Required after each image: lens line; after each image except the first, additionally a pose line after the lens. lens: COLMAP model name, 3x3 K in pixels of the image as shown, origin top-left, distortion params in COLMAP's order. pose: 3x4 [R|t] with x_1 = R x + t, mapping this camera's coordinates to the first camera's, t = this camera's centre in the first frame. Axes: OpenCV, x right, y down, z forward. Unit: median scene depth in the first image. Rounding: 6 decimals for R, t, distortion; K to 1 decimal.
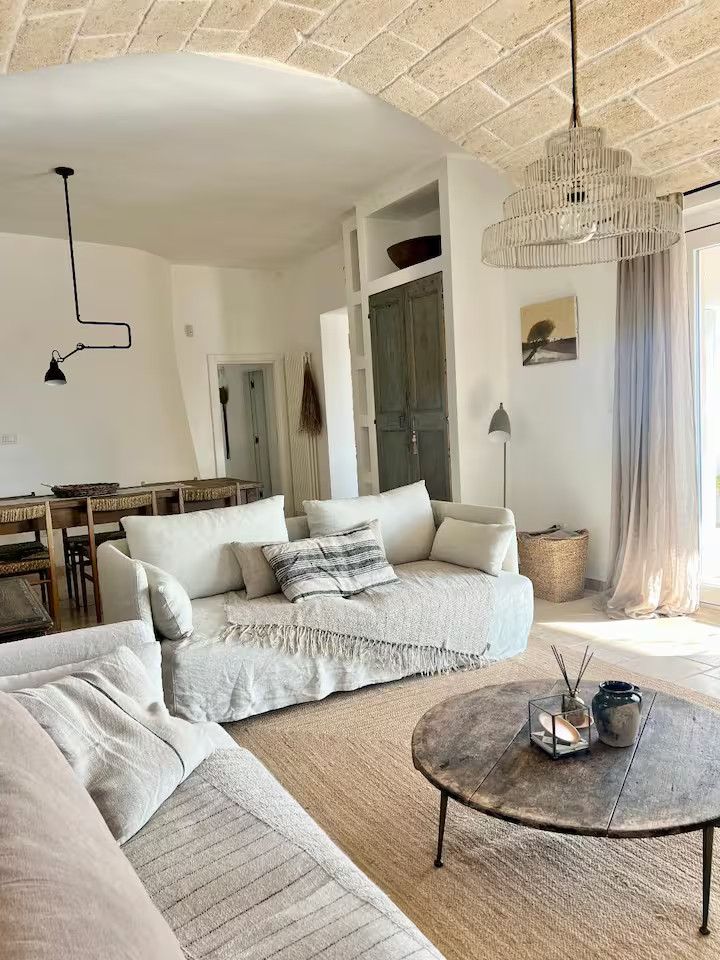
lens RADIAL K [[691.4, 0, 360.0], [0, 691.4, 480.0], [0, 0, 1]] dist [0.001548, -0.088789]
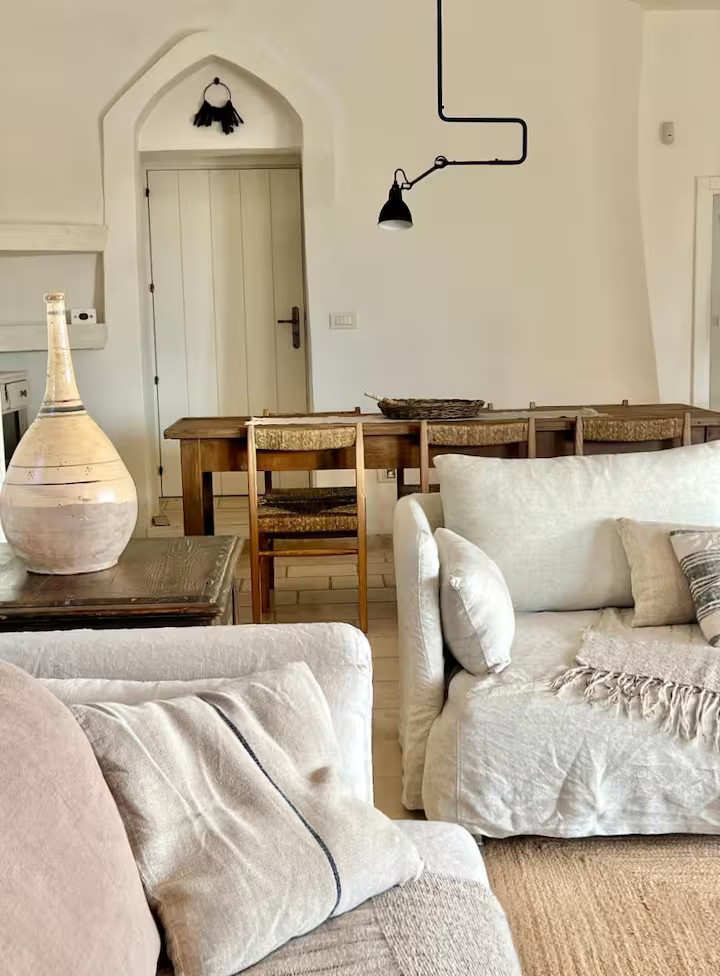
lens RADIAL K [[1226.5, 0, 359.7], [0, 1226.5, 504.2], [0, 0, 1]] dist [0.118971, -0.474941]
pose [[0.880636, 0.103978, -0.462243, 0.100778], [-0.068590, 0.993322, 0.092768, 0.004370], [0.468802, -0.049990, 0.881887, 0.066466]]
